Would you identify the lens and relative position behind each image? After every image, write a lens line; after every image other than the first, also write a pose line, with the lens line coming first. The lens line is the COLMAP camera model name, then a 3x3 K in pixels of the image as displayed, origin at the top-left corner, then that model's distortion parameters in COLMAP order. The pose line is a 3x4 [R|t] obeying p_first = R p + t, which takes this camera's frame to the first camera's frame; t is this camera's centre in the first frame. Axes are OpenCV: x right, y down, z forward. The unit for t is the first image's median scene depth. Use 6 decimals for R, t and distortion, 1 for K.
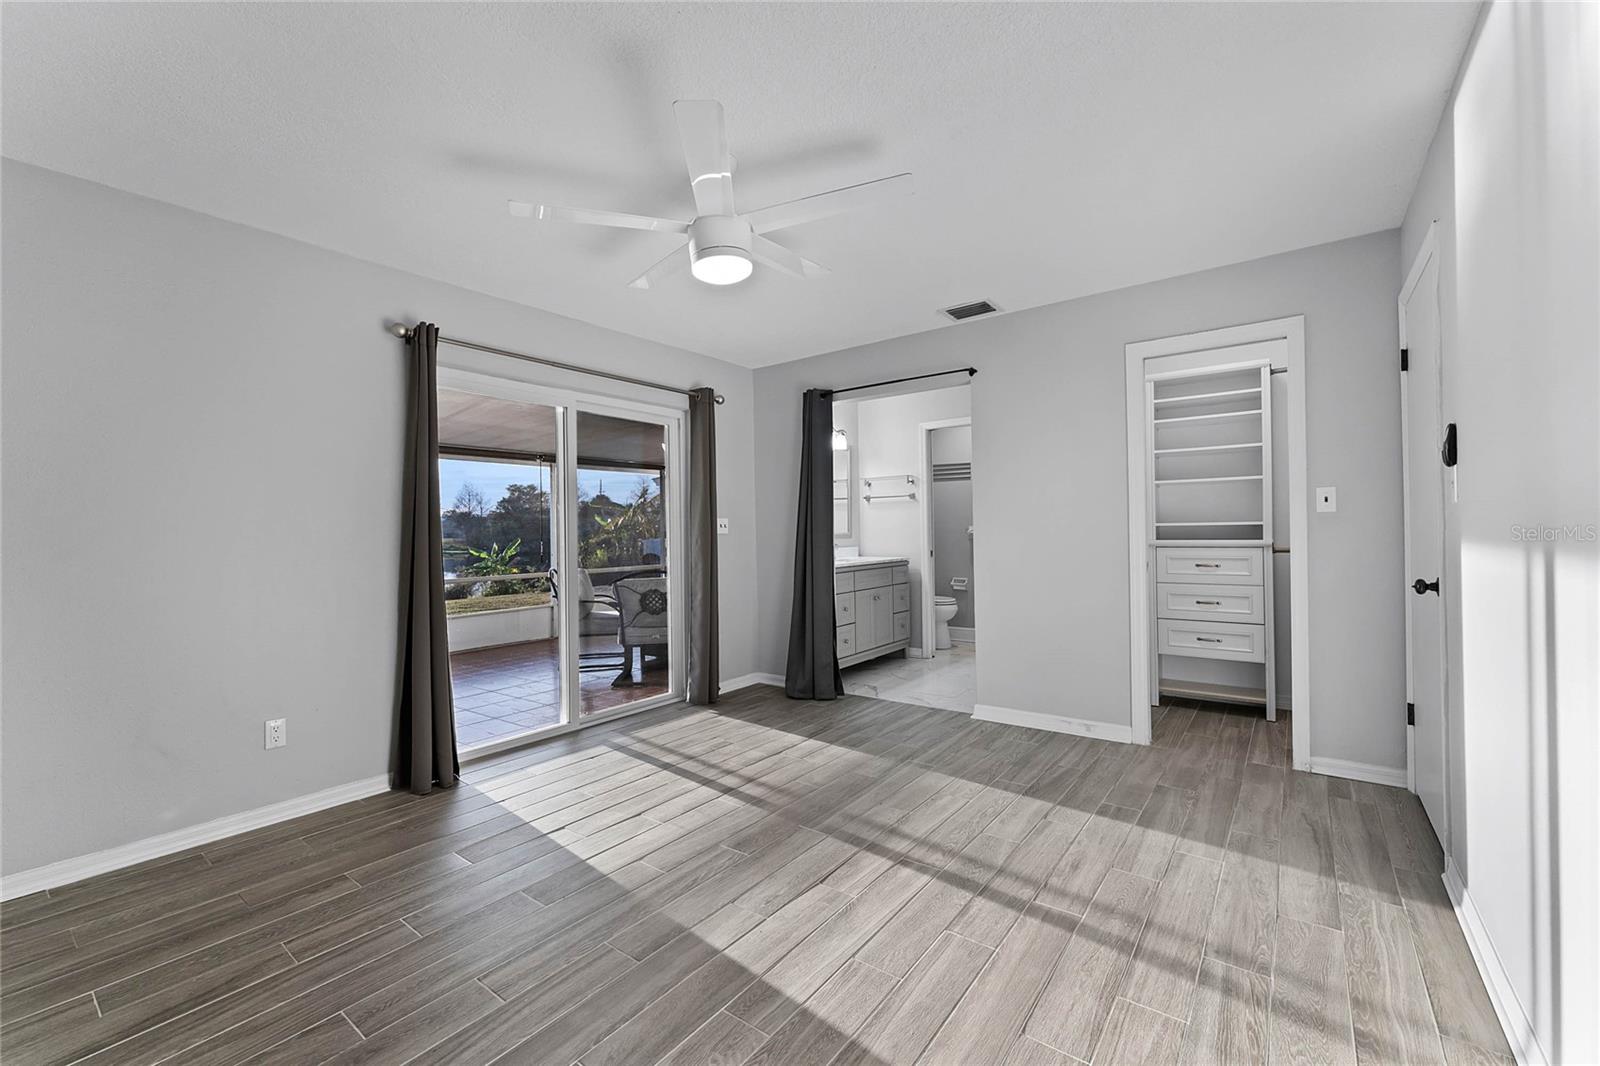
lens RADIAL K [[645.6, 0, 794.1], [0, 645.6, 529.5], [0, 0, 1]] dist [0.000556, 0.000014]
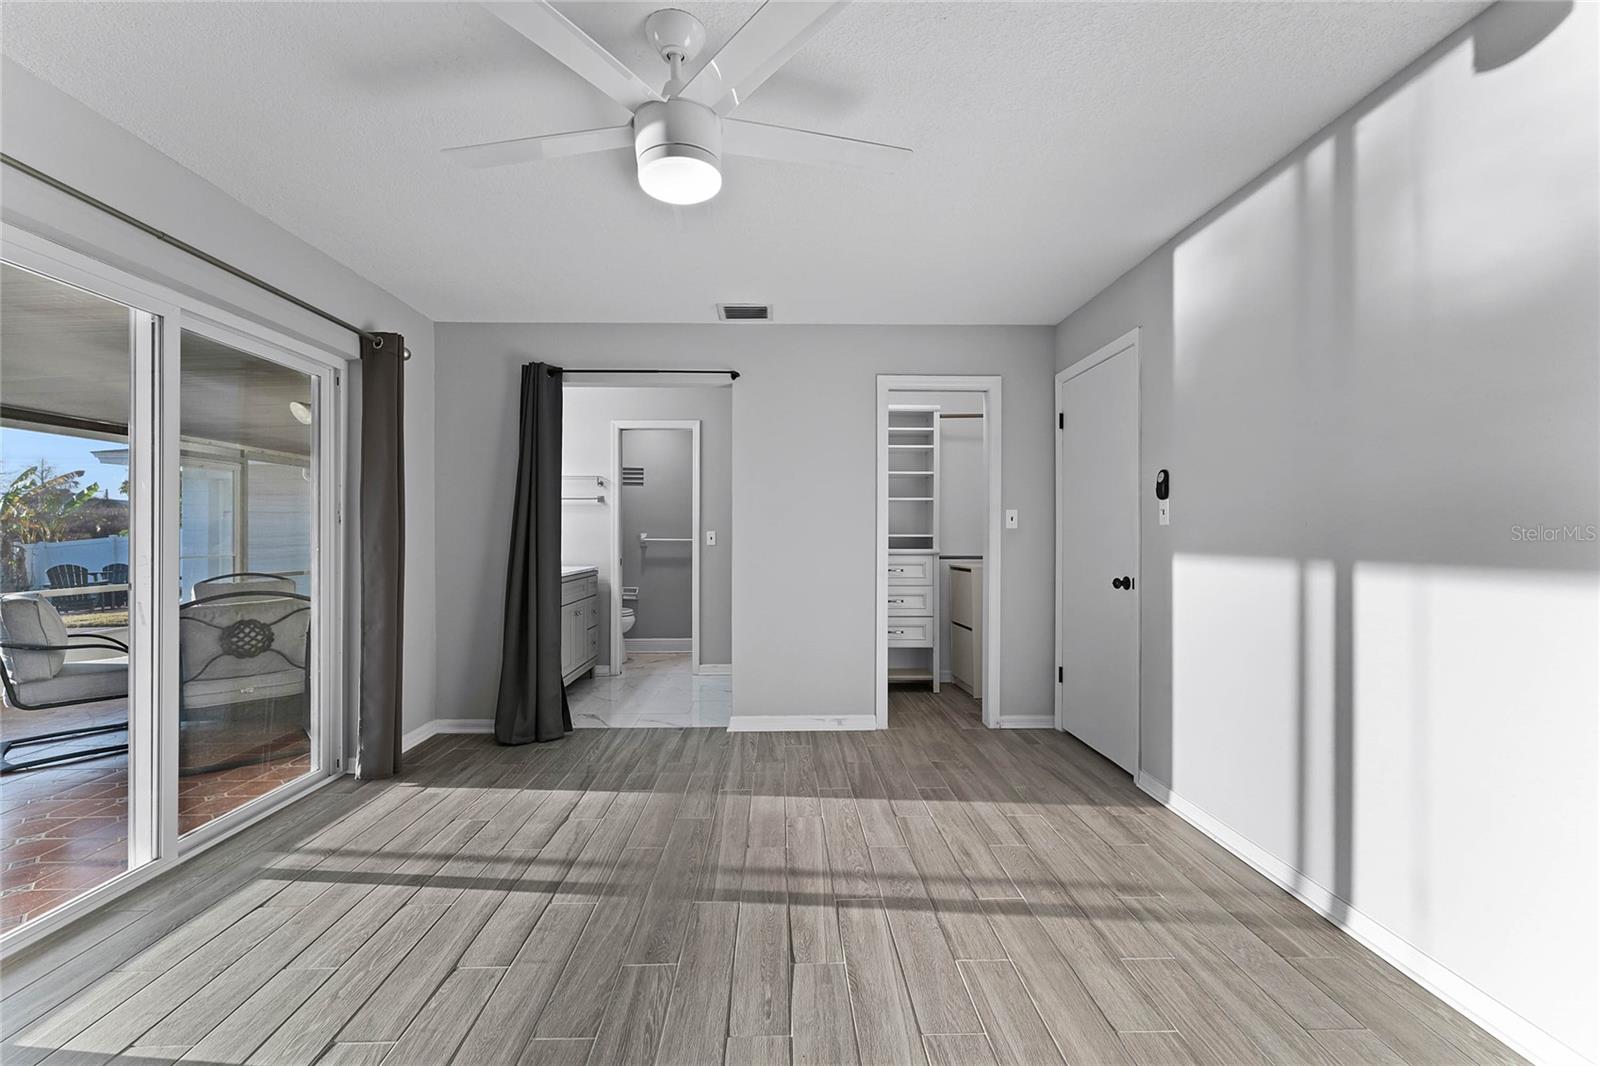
lens RADIAL K [[639.2, 0, 784.2], [0, 639.2, 536.0], [0, 0, 1]] dist [0.000415, 0.000041]
pose [[0.786608, 0.017191, 0.617213, -0.345458], [-0.015928, 0.999845, -0.007550, 0.005758], [-0.617247, -0.003892, 0.786760, 0.260831]]
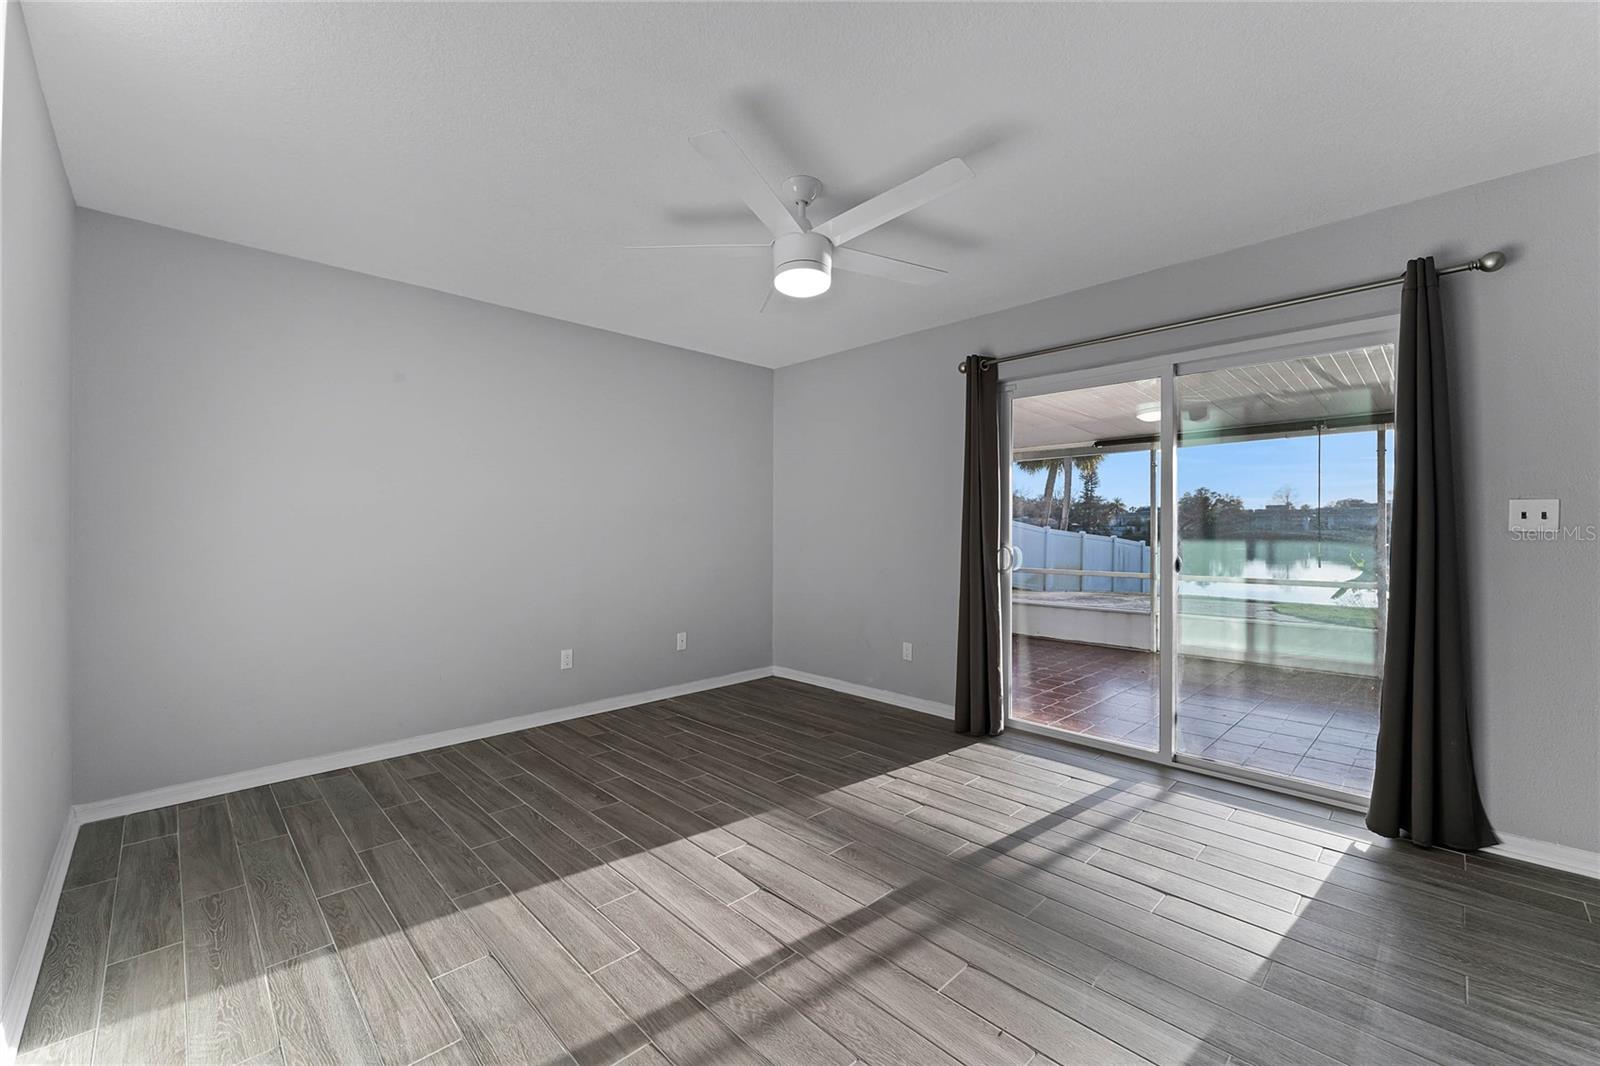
lens RADIAL K [[645.6, 0, 794.1], [0, 645.6, 529.5], [0, 0, 1]] dist [0.000556, 0.000014]
pose [[-0.136170, 0.015620, -0.990562, 0.707777], [0.004193, 0.999876, 0.015190, -0.006173], [0.990677, -0.002085, -0.136219, 0.844482]]
